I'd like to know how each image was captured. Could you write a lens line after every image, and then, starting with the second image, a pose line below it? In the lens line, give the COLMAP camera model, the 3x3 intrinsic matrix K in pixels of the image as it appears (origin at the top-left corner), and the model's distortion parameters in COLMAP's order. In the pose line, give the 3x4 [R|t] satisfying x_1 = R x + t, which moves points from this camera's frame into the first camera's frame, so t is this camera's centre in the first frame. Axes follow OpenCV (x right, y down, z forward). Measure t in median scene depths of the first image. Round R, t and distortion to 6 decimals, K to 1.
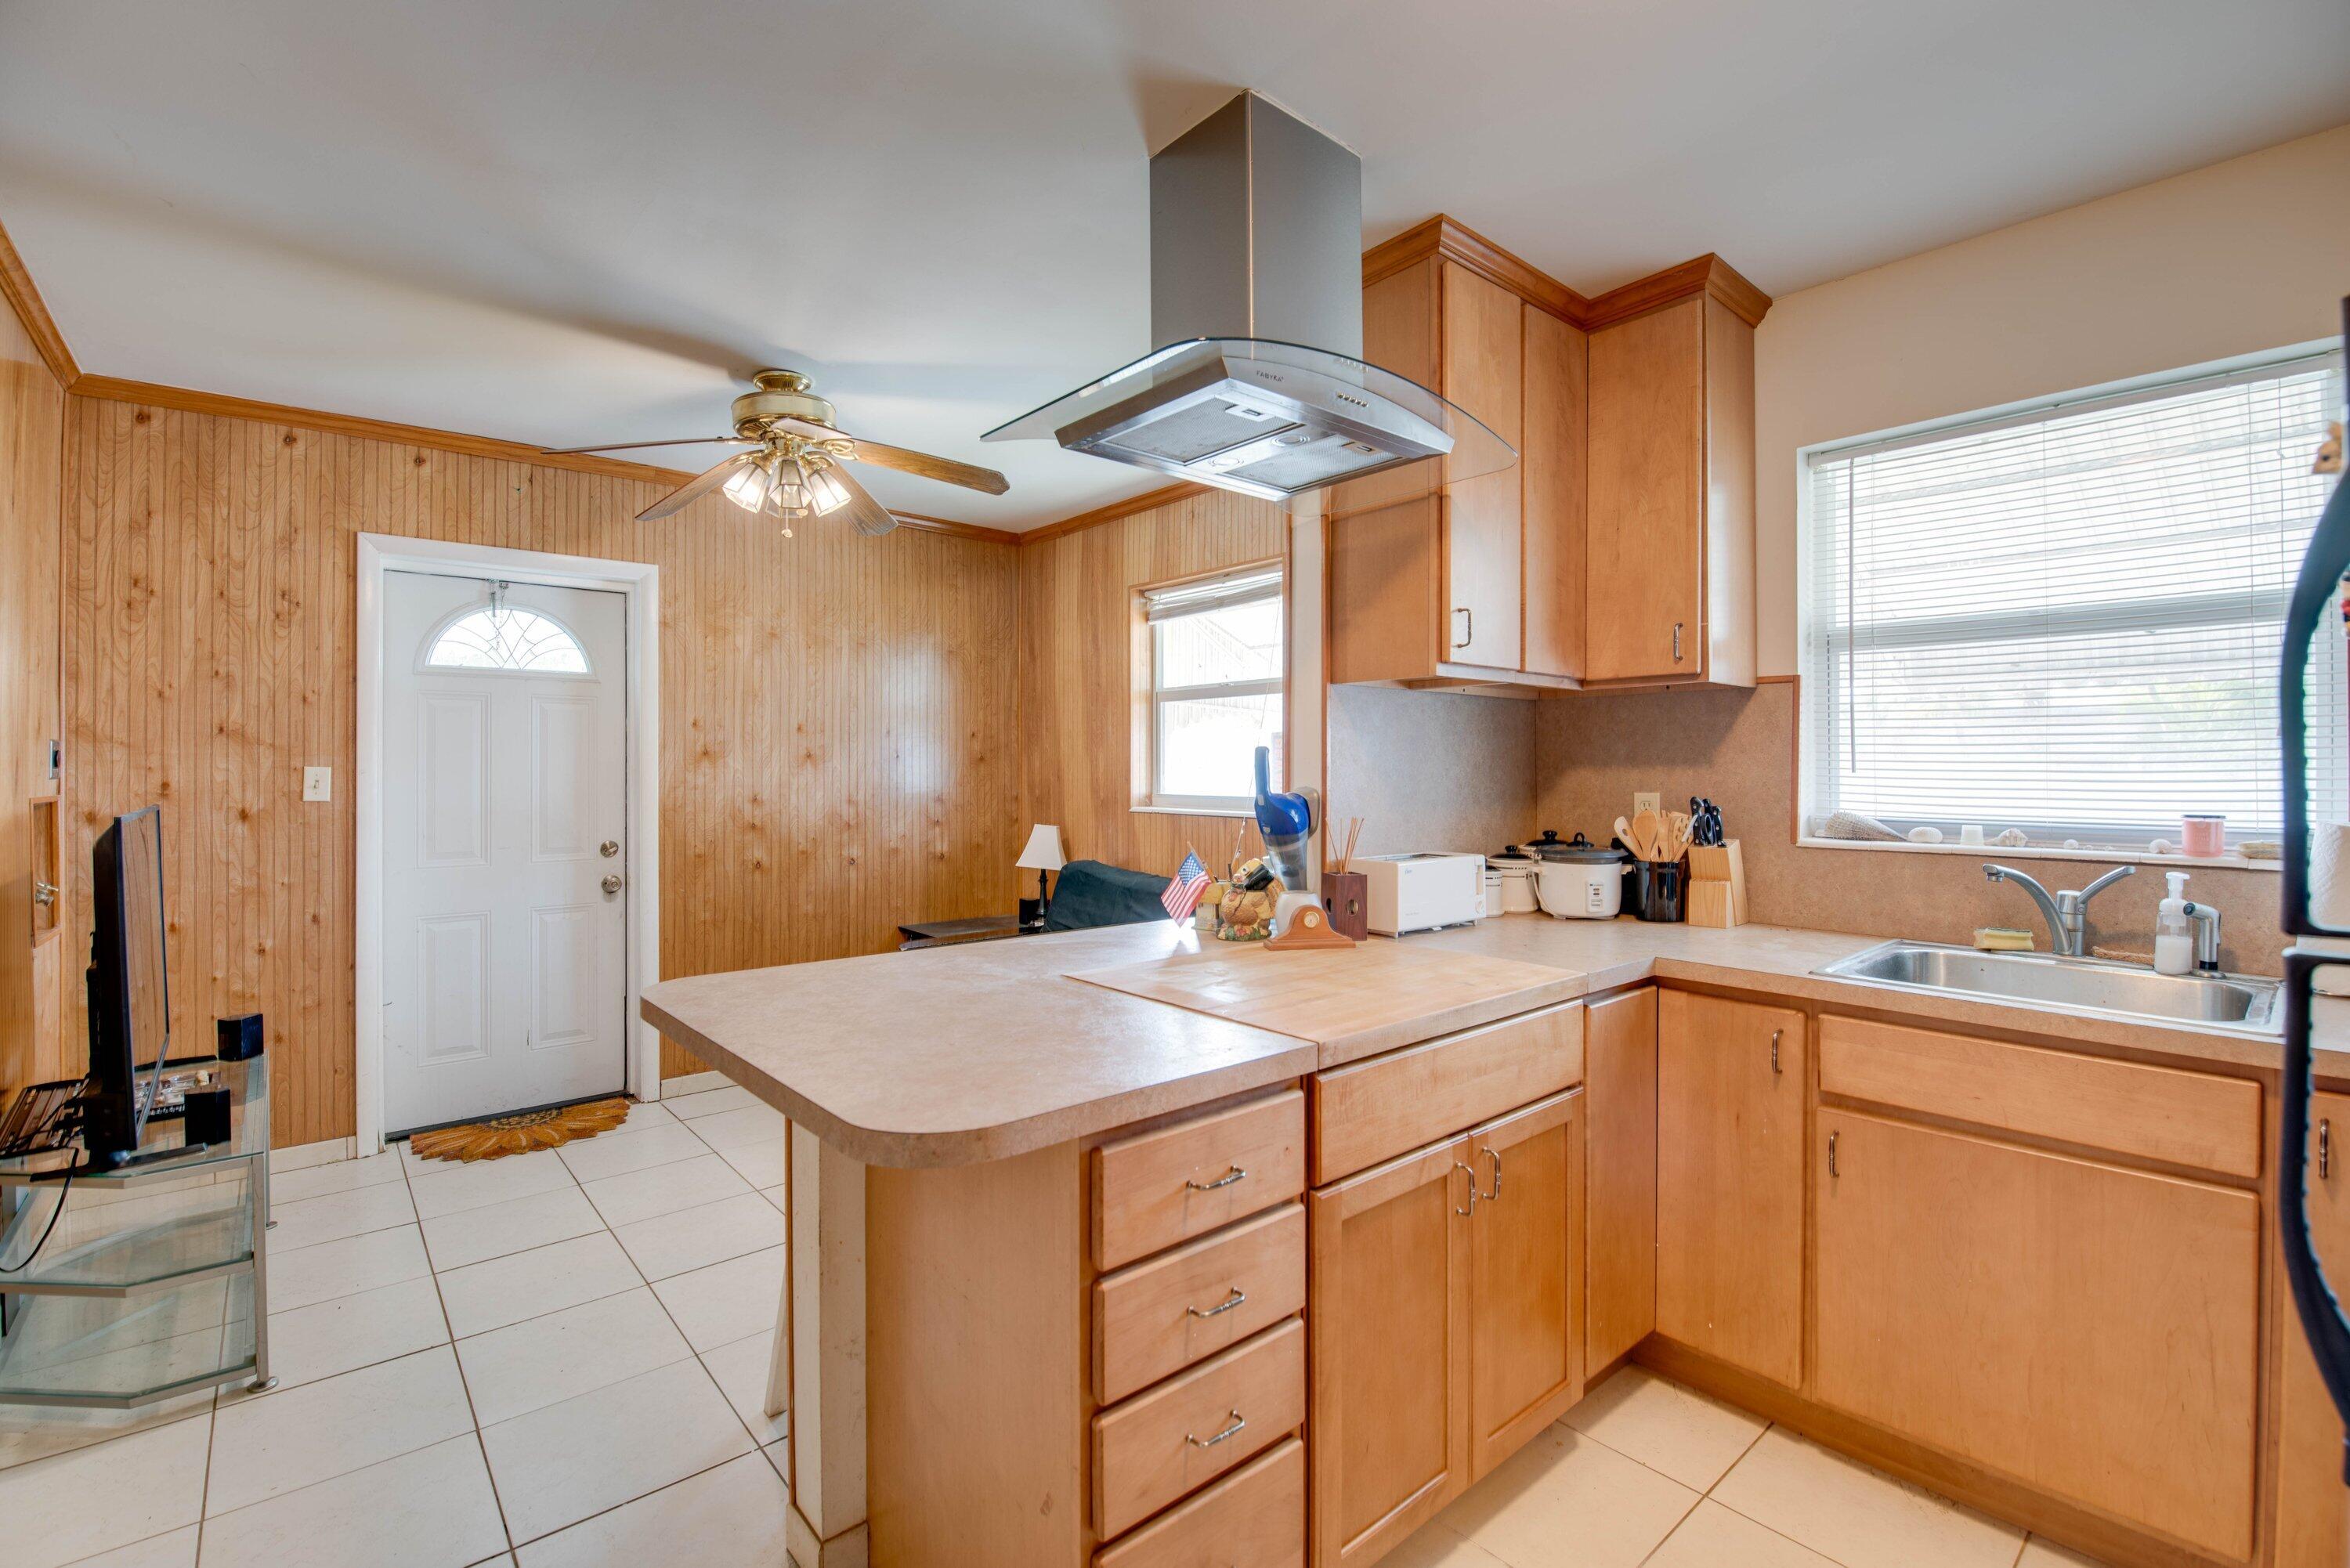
lens RADIAL K [[1035.3, 0, 1177.2], [0, 1035.3, 796.8], [0, 0, 1]] dist [-0.002550, -0.000653]
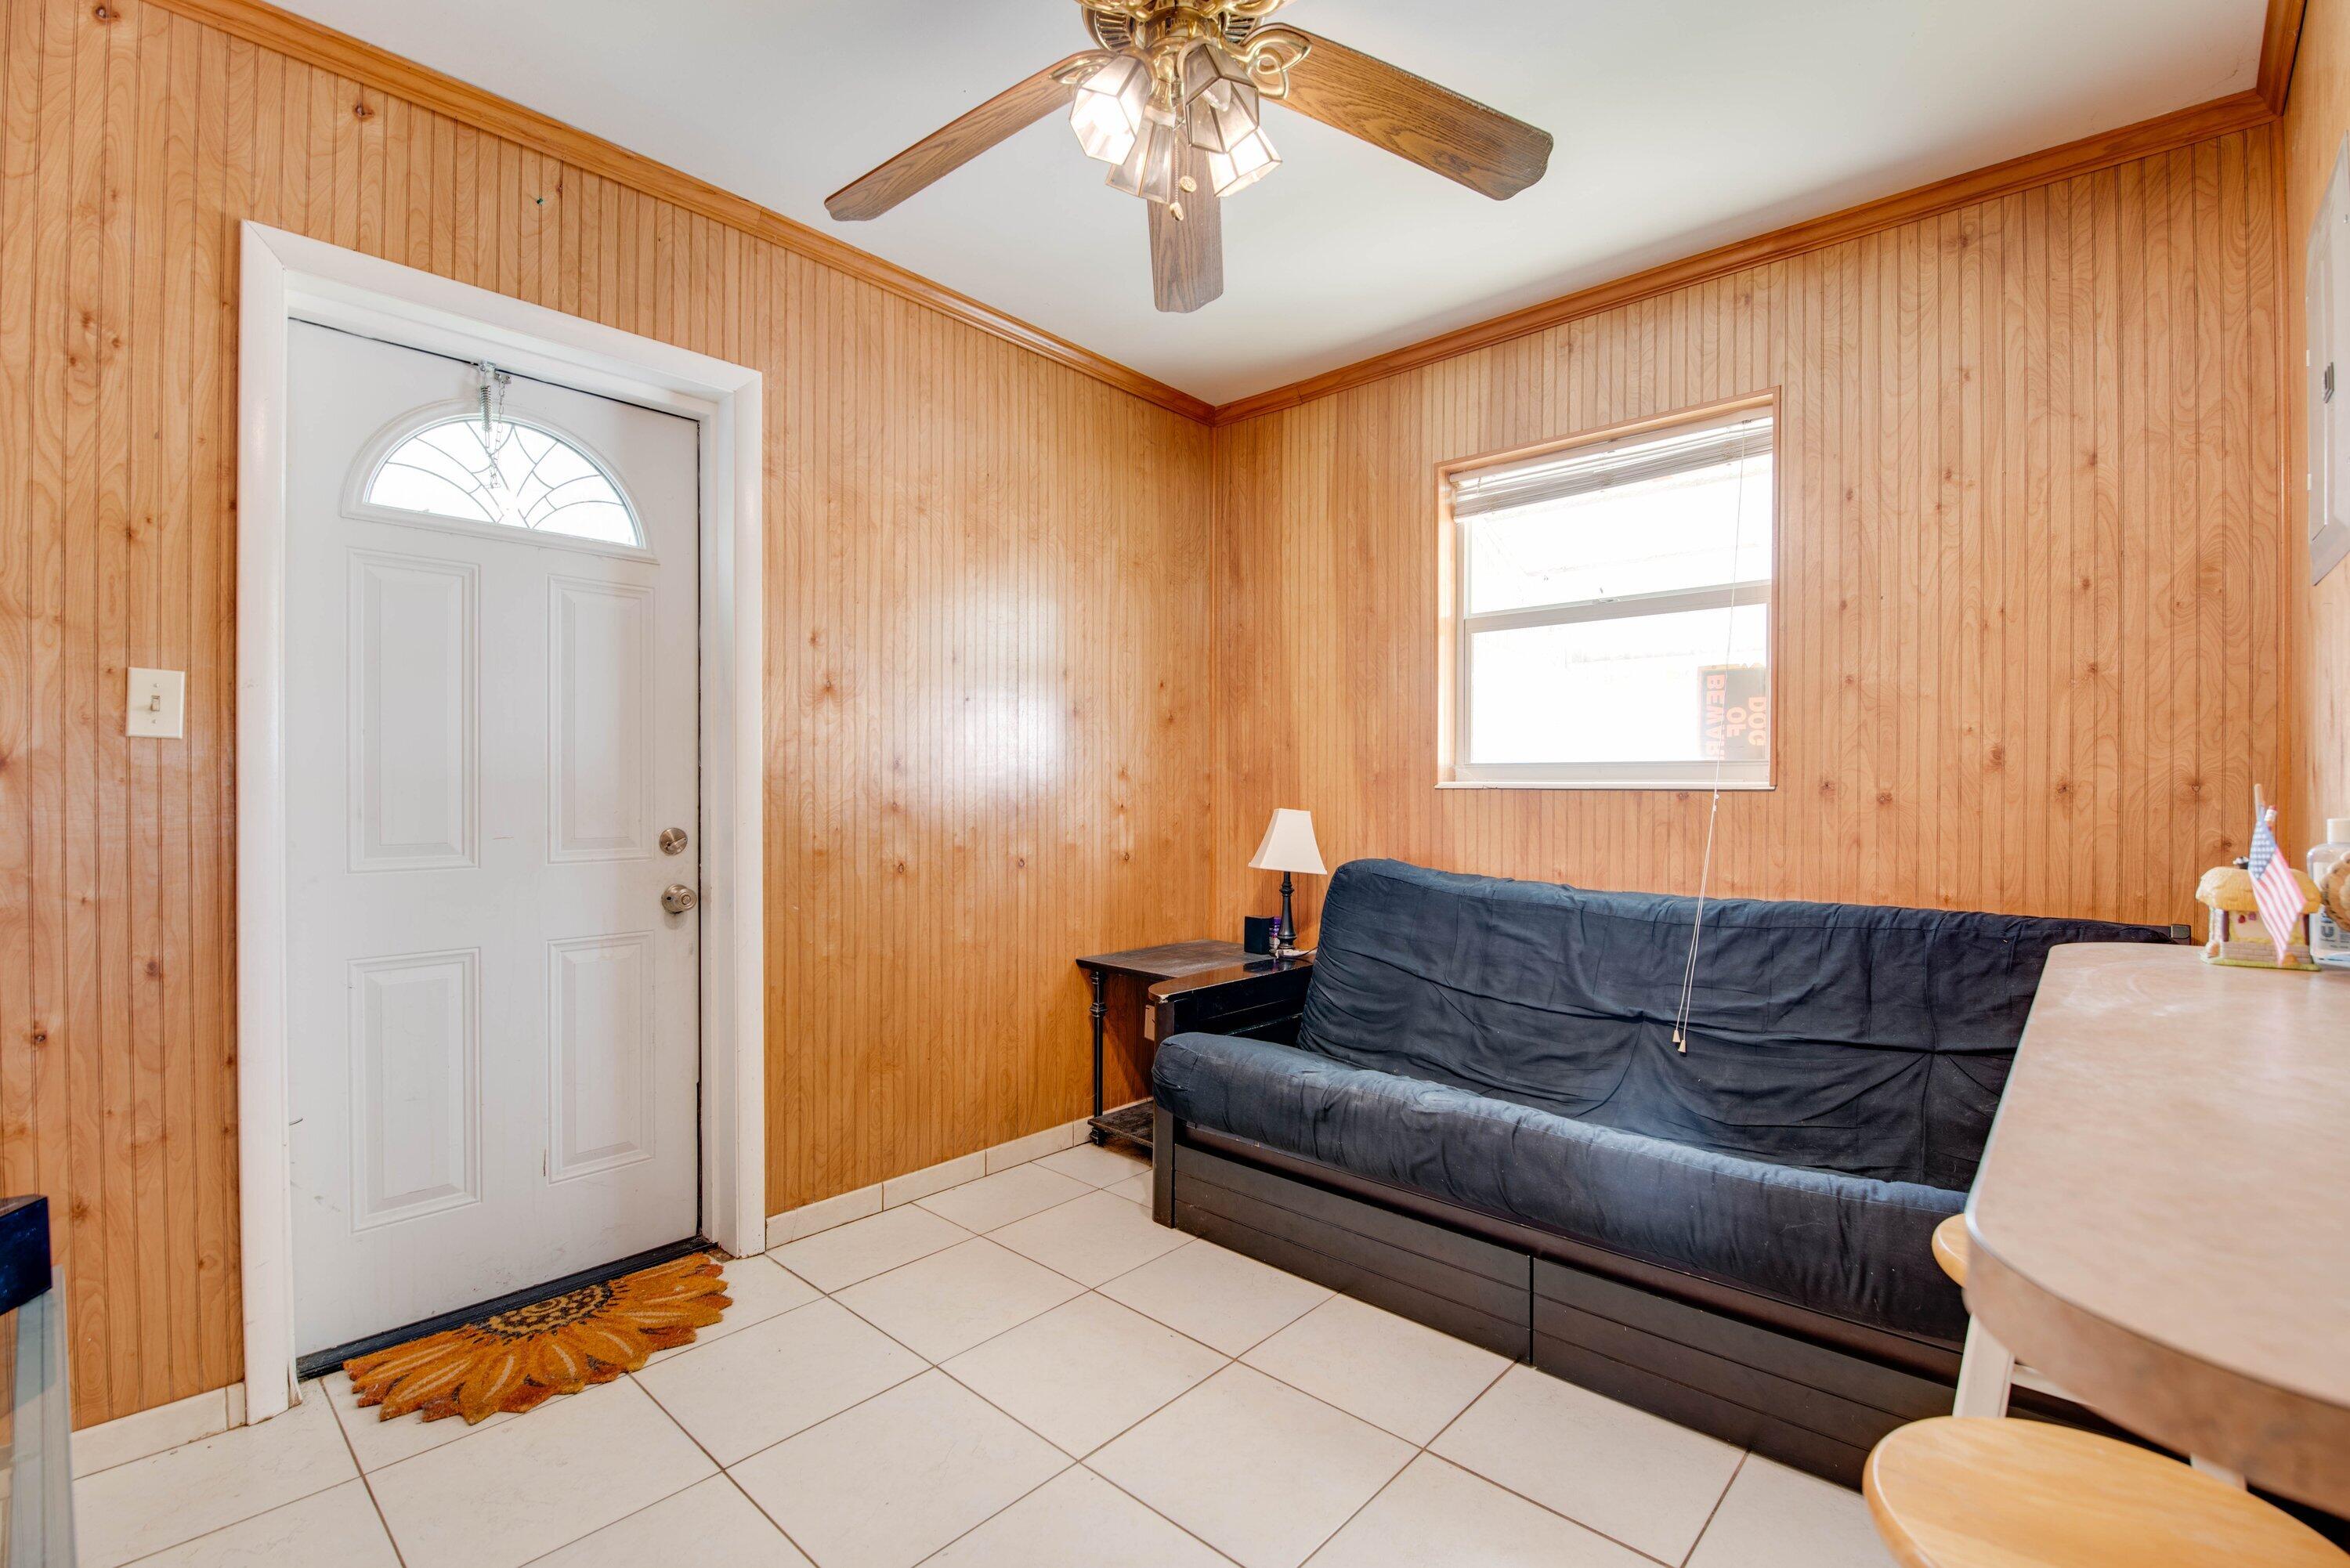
lens RADIAL K [[1023.7, 0, 1182.8], [0, 1023.7, 823.2], [0, 0, 1]] dist [-0.010827, -0.003154]
pose [[0.991943, -0.000593, 0.126680, -0.337754], [-0.000386, 0.999970, 0.007698, 0.036157], [-0.126681, -0.007685, 0.991914, 0.380252]]
